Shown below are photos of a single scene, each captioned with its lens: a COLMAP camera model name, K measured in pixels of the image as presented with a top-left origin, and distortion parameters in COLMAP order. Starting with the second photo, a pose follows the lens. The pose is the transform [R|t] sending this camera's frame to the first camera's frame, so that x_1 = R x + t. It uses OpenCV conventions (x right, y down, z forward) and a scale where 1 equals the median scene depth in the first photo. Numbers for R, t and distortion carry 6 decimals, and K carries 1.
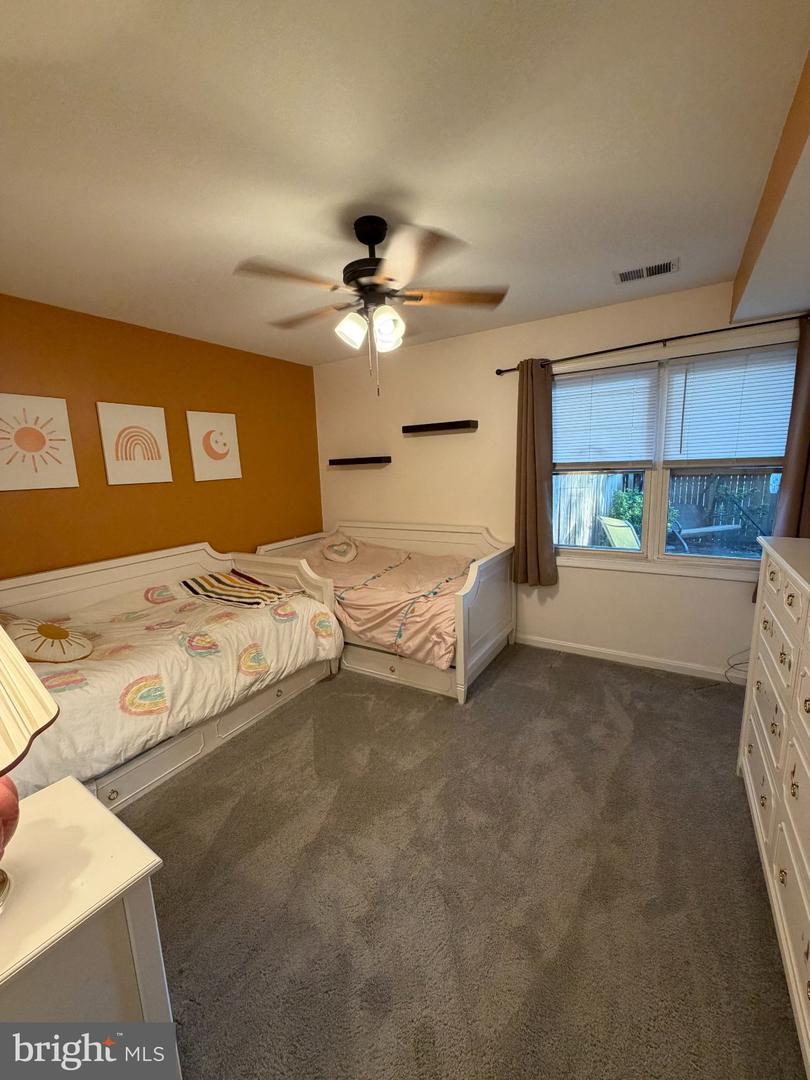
lens RADIAL K [[429.2, 0, 411.7], [0, 429.2, 536.5], [0, 0, 1]] dist [0.000422, 0.000767]
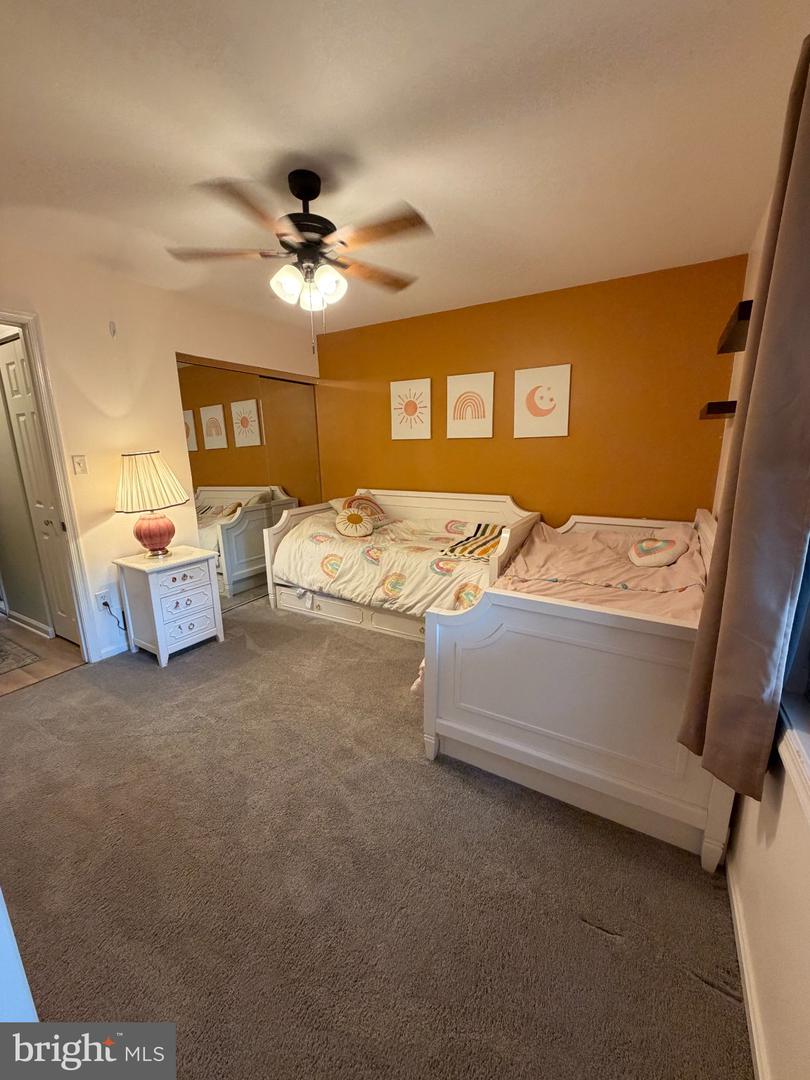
lens RADIAL K [[429.2, 0, 409.8], [0, 429.2, 541.1], [0, 0, 1]] dist [0.000422, 0.000767]
pose [[0.010301, 0.254611, -0.966989, 0.697908], [-0.153427, 0.955991, 0.250081, -0.130178], [0.988106, 0.145787, 0.048911, 0.859412]]
